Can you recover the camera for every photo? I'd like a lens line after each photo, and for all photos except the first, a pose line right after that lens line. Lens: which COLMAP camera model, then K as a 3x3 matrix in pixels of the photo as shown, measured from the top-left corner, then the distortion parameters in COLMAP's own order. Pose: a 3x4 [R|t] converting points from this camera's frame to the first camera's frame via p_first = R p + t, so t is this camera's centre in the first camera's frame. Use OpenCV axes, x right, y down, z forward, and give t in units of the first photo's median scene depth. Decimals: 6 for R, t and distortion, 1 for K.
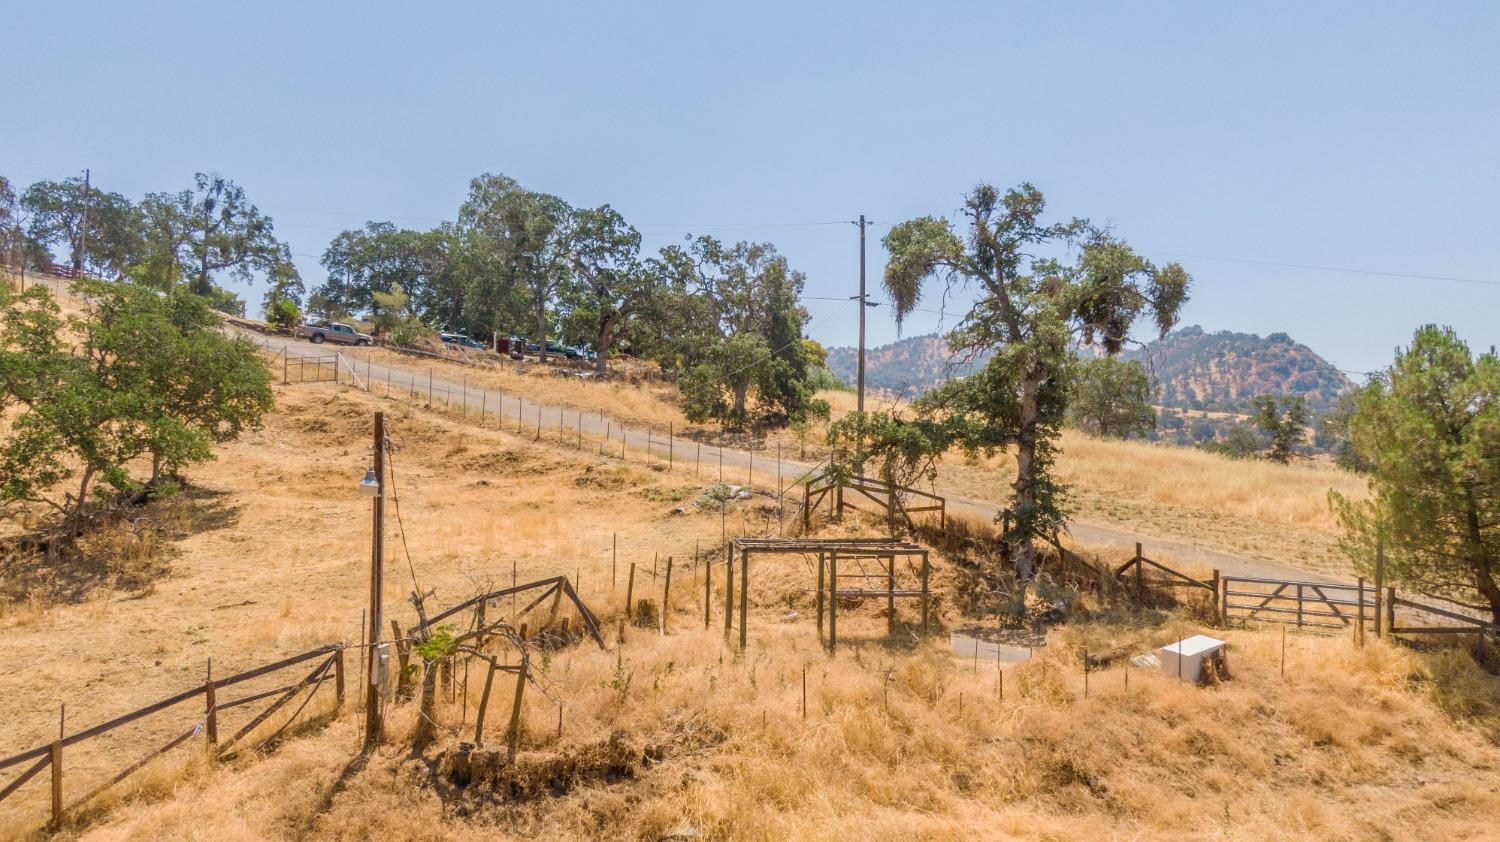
lens RADIAL K [[1076.4, 0, 749.8], [0, 1076.4, 427.5], [0, 0, 1]] dist [0.063463, -0.088138]
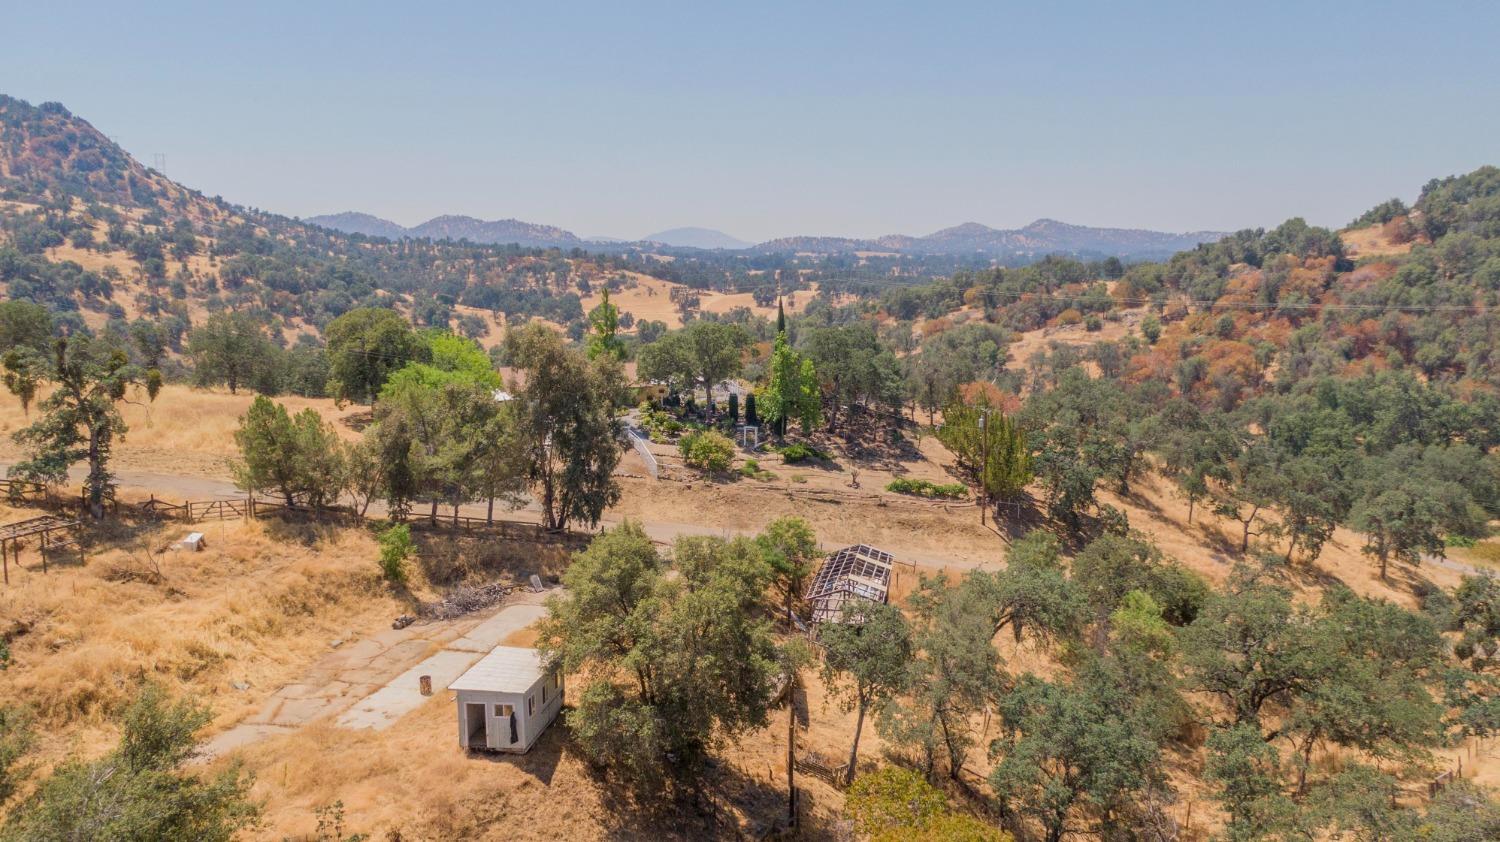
lens RADIAL K [[1162.1, 0, 751.3], [0, 1162.1, 424.3], [0, 0, 1]] dist [0.032284, -0.021514]
pose [[0.554484, -0.142881, 0.819837, -0.894660], [-0.019484, 0.982652, 0.184434, -0.490540], [-0.831966, -0.118240, 0.542081, -1.311665]]
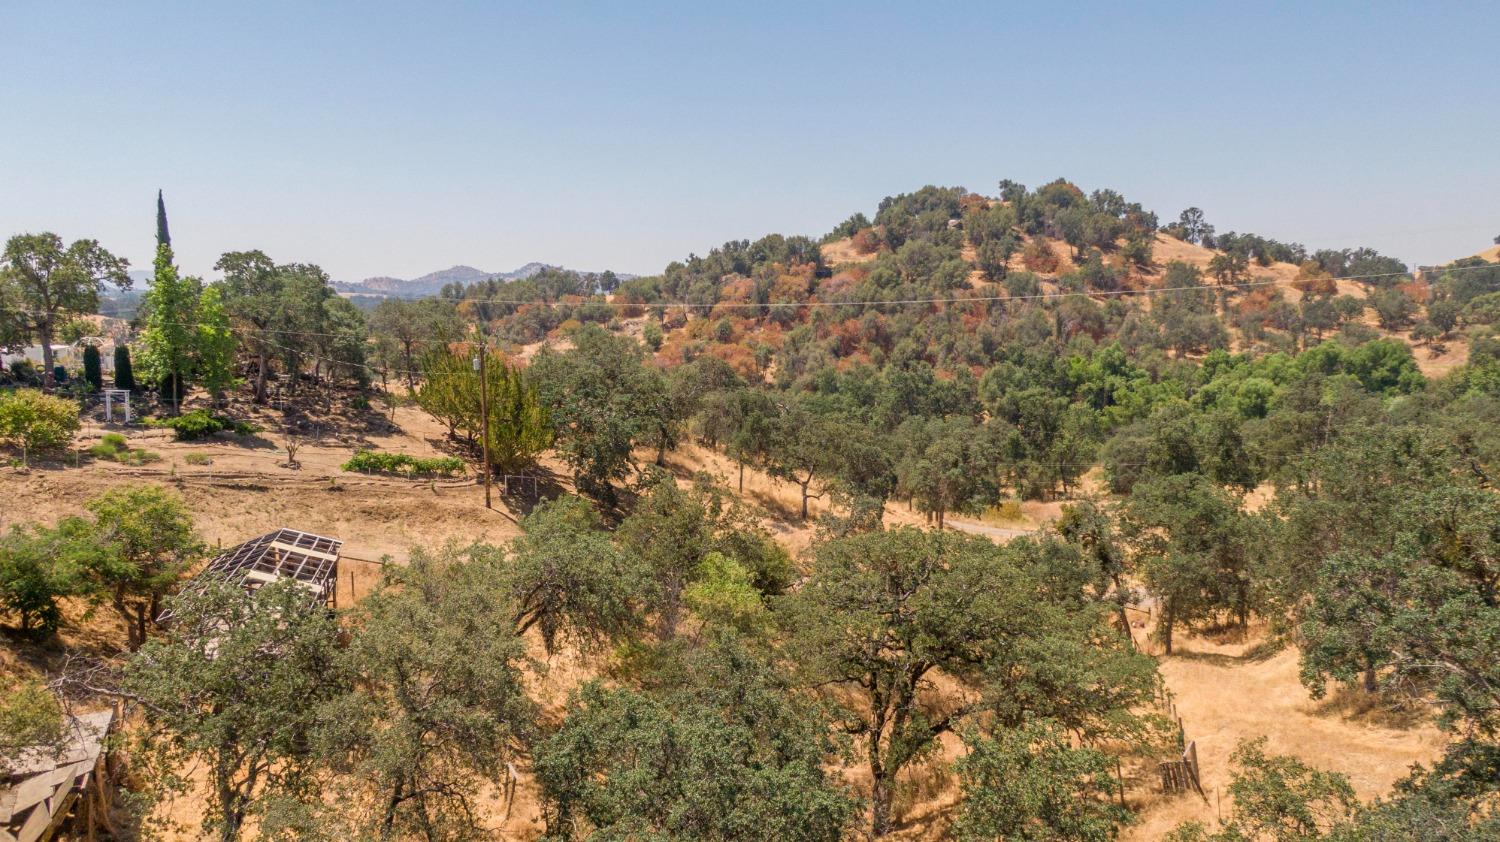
lens RADIAL K [[1162.1, 0, 751.3], [0, 1162.1, 424.3], [0, 0, 1]] dist [0.032284, -0.021514]
pose [[0.161985, -0.129307, 0.978284, -0.035543], [-0.025972, 0.990475, 0.135219, -0.098486], [-0.986451, -0.047311, 0.157084, -0.981677]]
